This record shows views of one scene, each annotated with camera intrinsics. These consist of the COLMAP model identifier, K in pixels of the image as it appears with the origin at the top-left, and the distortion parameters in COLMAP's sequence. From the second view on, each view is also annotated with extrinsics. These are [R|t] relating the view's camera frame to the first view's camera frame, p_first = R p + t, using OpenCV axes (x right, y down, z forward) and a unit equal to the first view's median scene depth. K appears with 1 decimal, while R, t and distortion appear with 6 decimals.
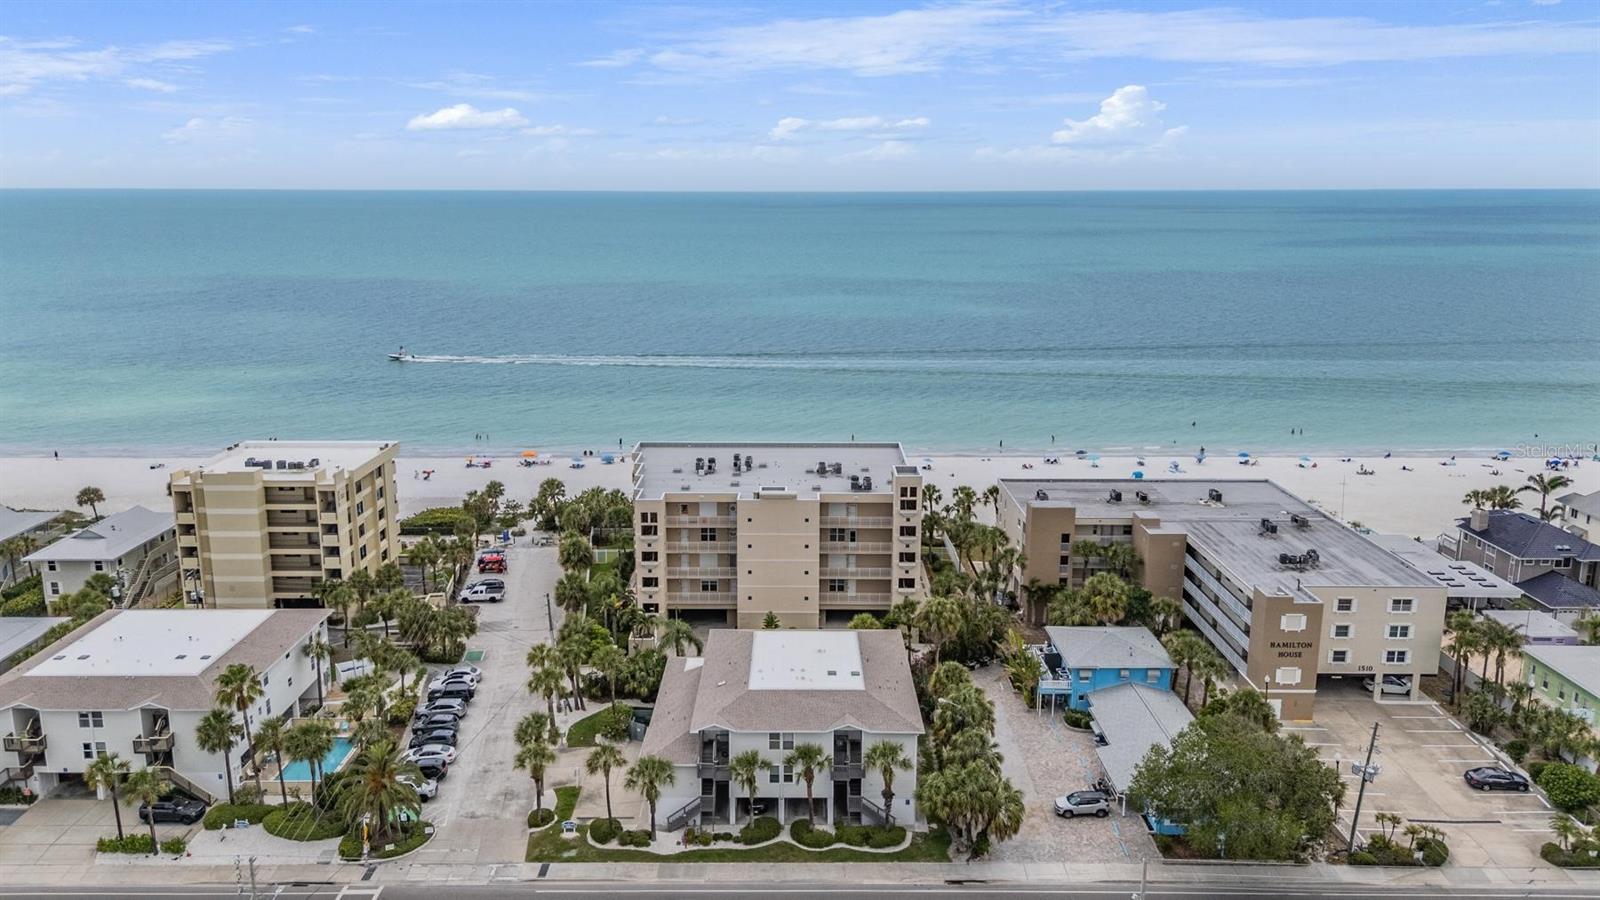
lens RADIAL K [[1176.9, 0, 806.0], [0, 1176.9, 446.5], [0, 0, 1]] dist [0.064955, -0.059575]
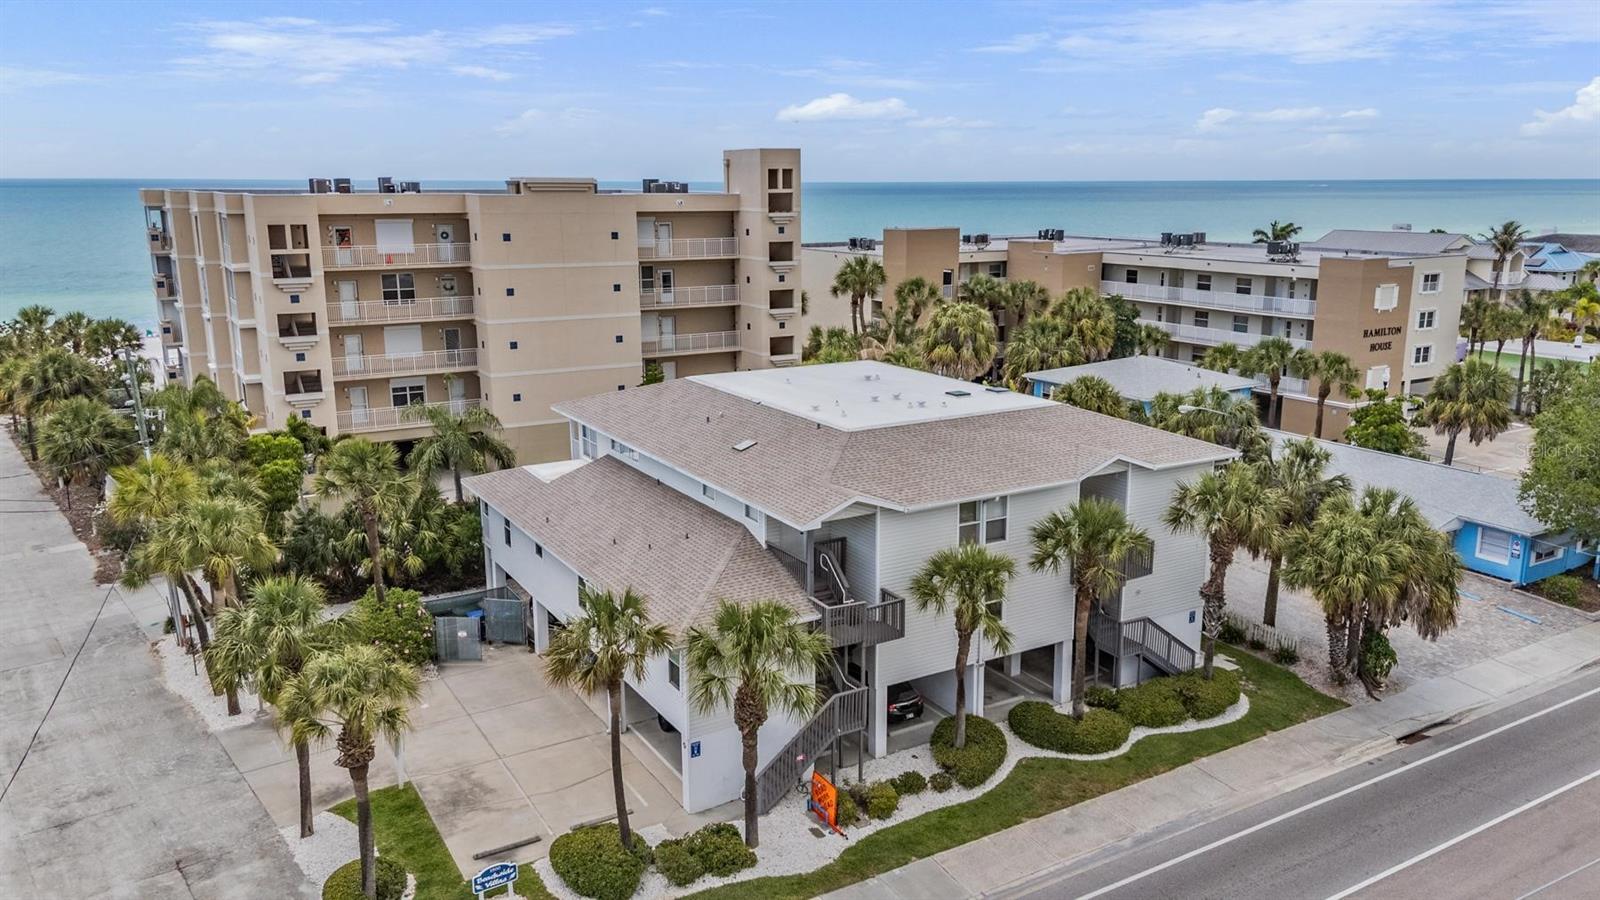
lens RADIAL K [[1173.9, 0, 816.2], [0, 1173.9, 453.9], [0, 0, 1]] dist [0.072498, -0.073290]
pose [[0.857970, -0.120717, 0.499315, -0.241375], [0.113131, 0.992535, 0.045569, 0.179060], [-0.501088, 0.017391, 0.865221, 0.604036]]
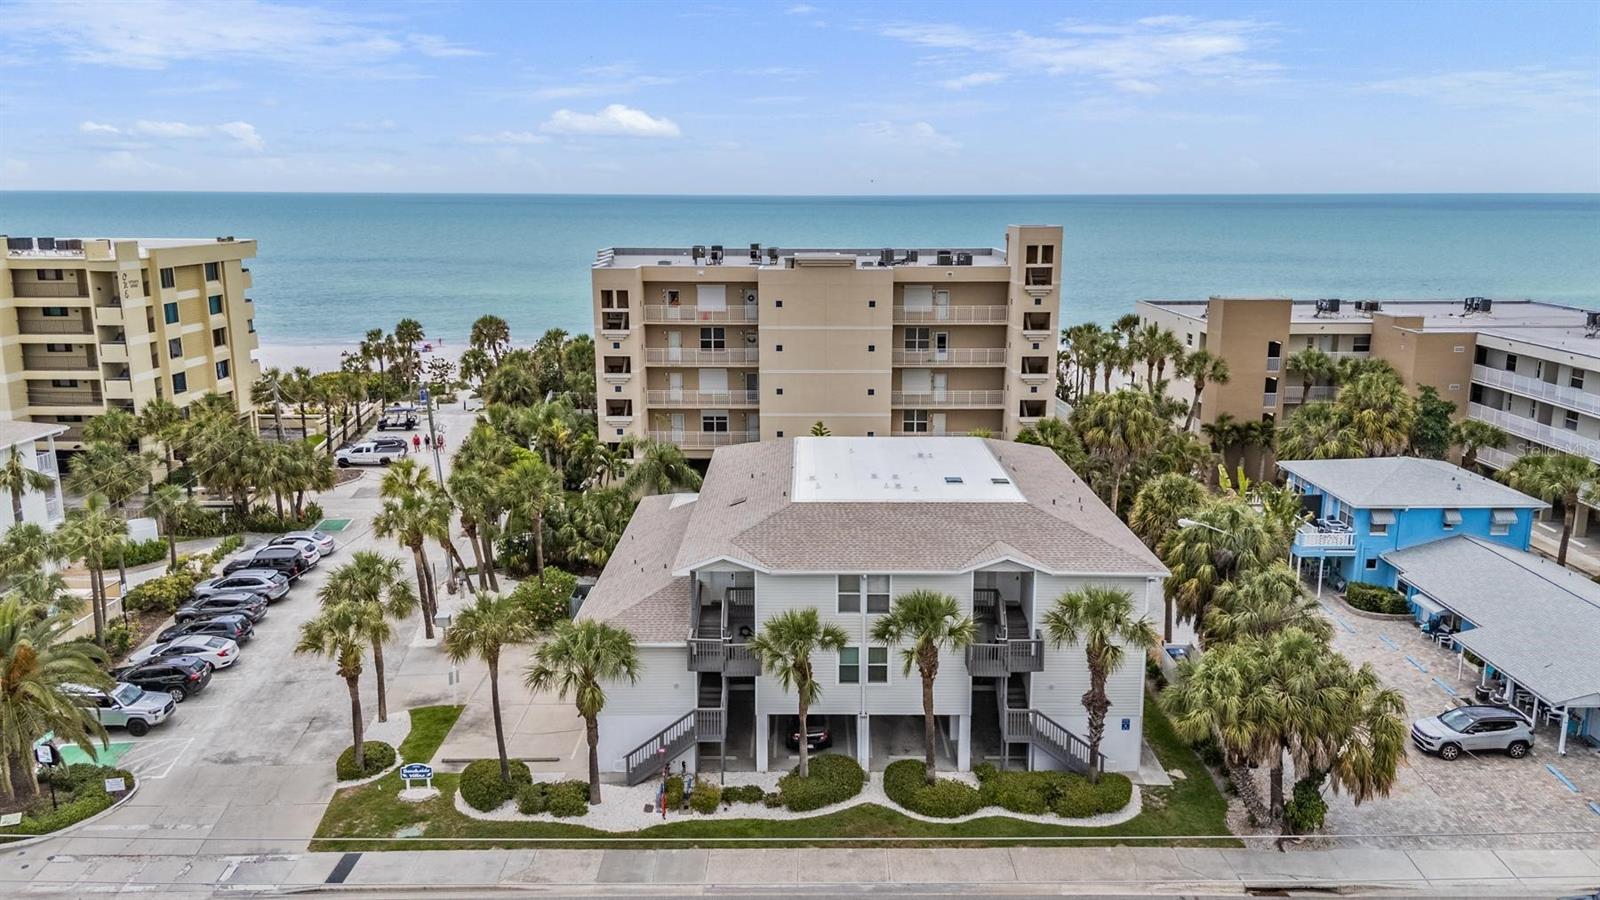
lens RADIAL K [[1173.9, 0, 816.2], [0, 1173.9, 453.9], [0, 0, 1]] dist [0.072498, -0.073290]
pose [[0.999991, -0.003579, 0.002127, -0.036636], [0.003574, 0.999990, 0.002607, 0.170567], [-0.002137, -0.002599, 0.999994, 0.469480]]
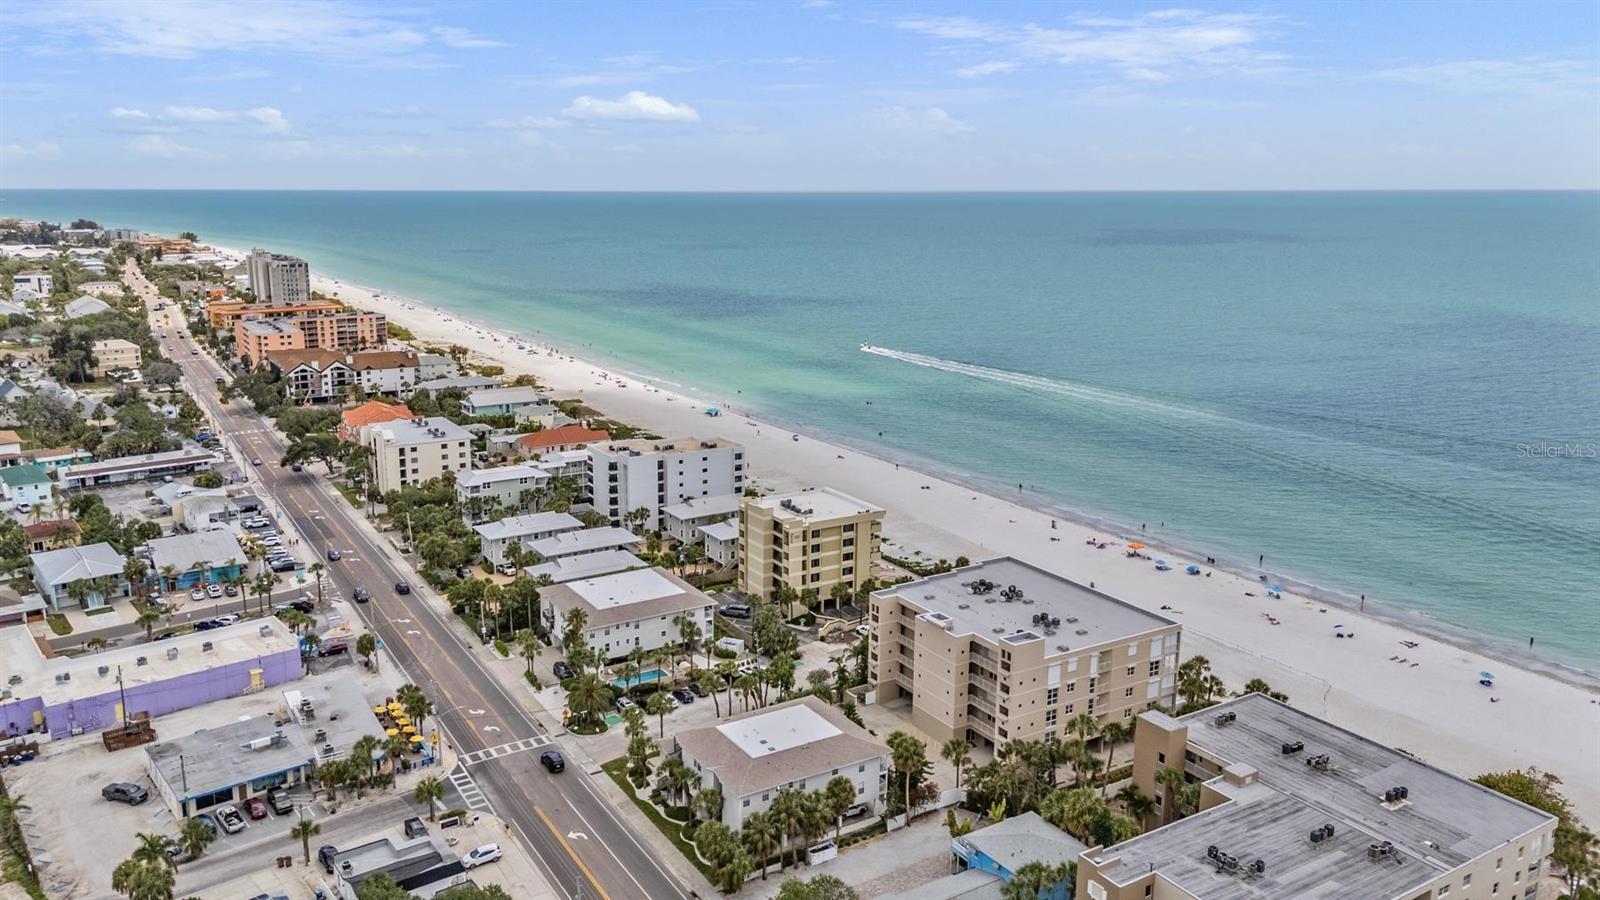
lens RADIAL K [[1191.1, 0, 783.5], [0, 1191.1, 449.5], [0, 0, 1]] dist [0.130451, -0.206511]
pose [[0.507343, 0.185737, -0.841490, 1.125076], [-0.183733, 0.977357, 0.104952, -0.292677], [0.841930, 0.101362, 0.529981, 0.208753]]
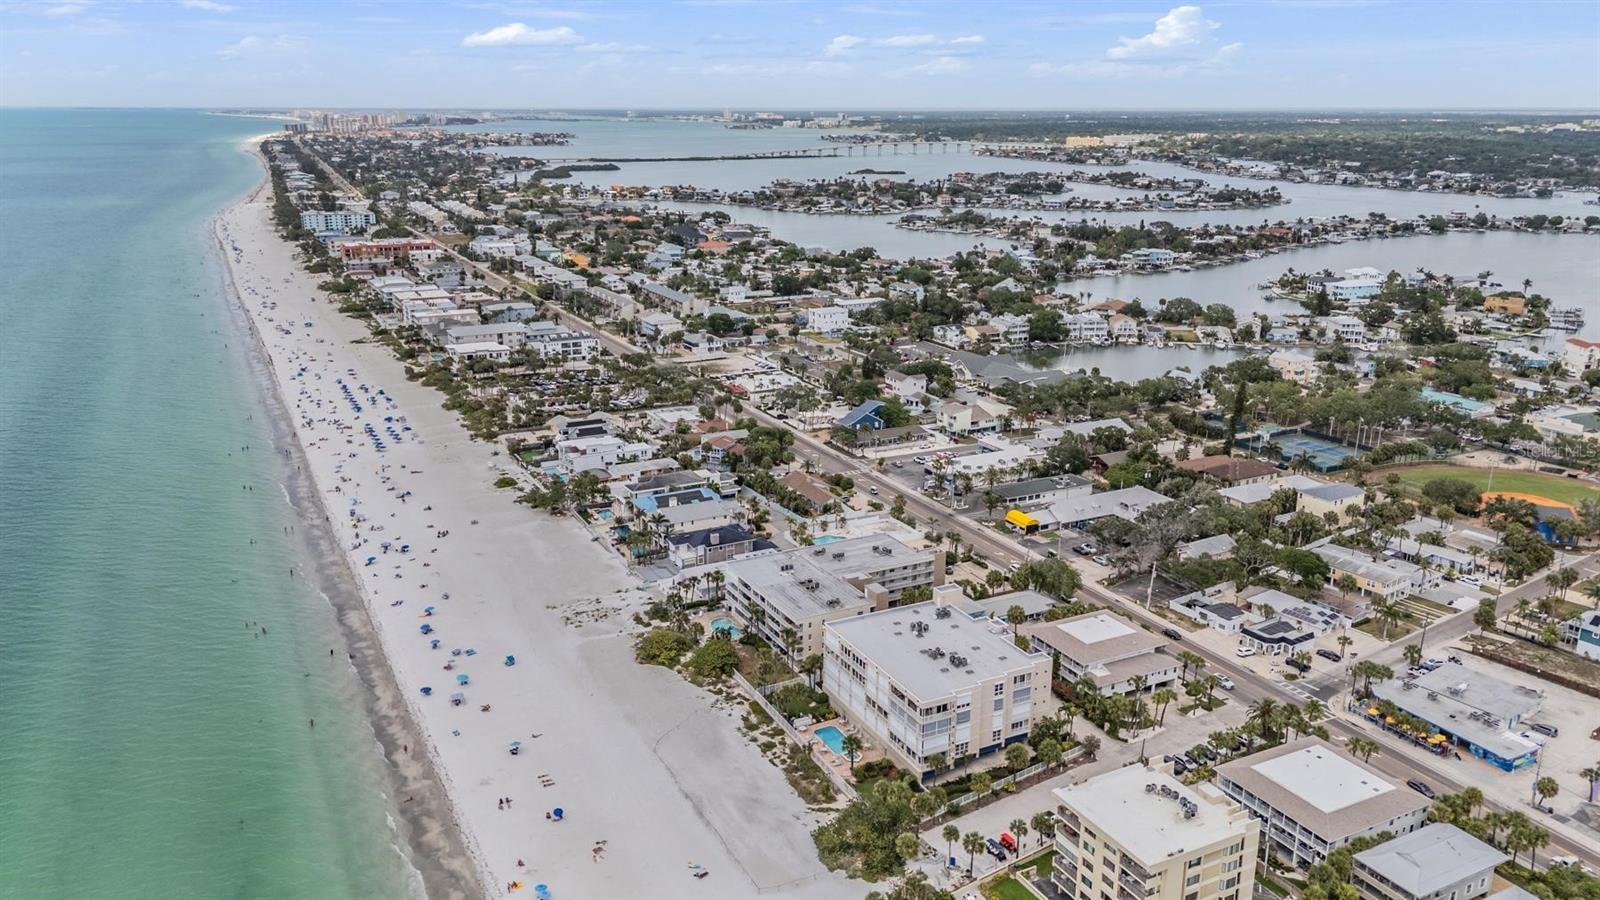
lens RADIAL K [[1150.3, 0, 800.0], [0, 1150.3, 450.0], [0, 0, 1]] dist [0.068726, -0.070424]
pose [[-0.446330, -0.259550, 0.856402, -1.581209], [0.181454, 0.910883, 0.370630, -1.079175], [-0.876279, 0.320821, -0.359457, 2.182001]]
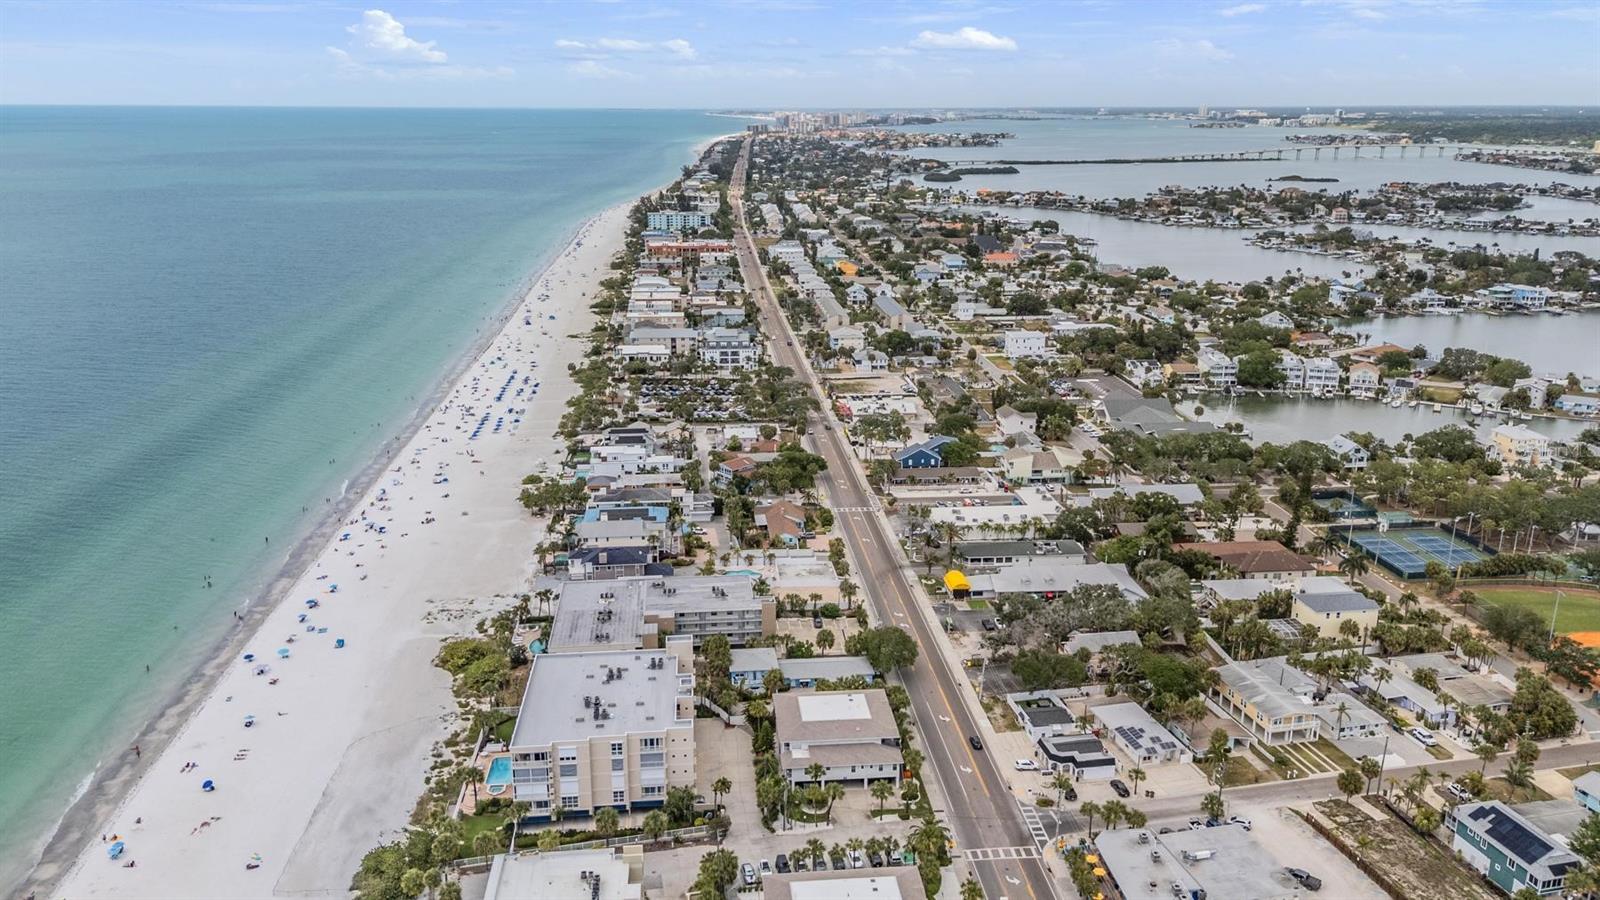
lens RADIAL K [[1179.3, 0, 801.6], [0, 1179.3, 441.3], [0, 0, 1]] dist [0.073098, -0.078138]
pose [[-0.090770, -0.276358, 0.956759, -1.903919], [0.204156, 0.935156, 0.289487, -0.901176], [-0.974721, 0.221604, -0.028464, 0.988457]]
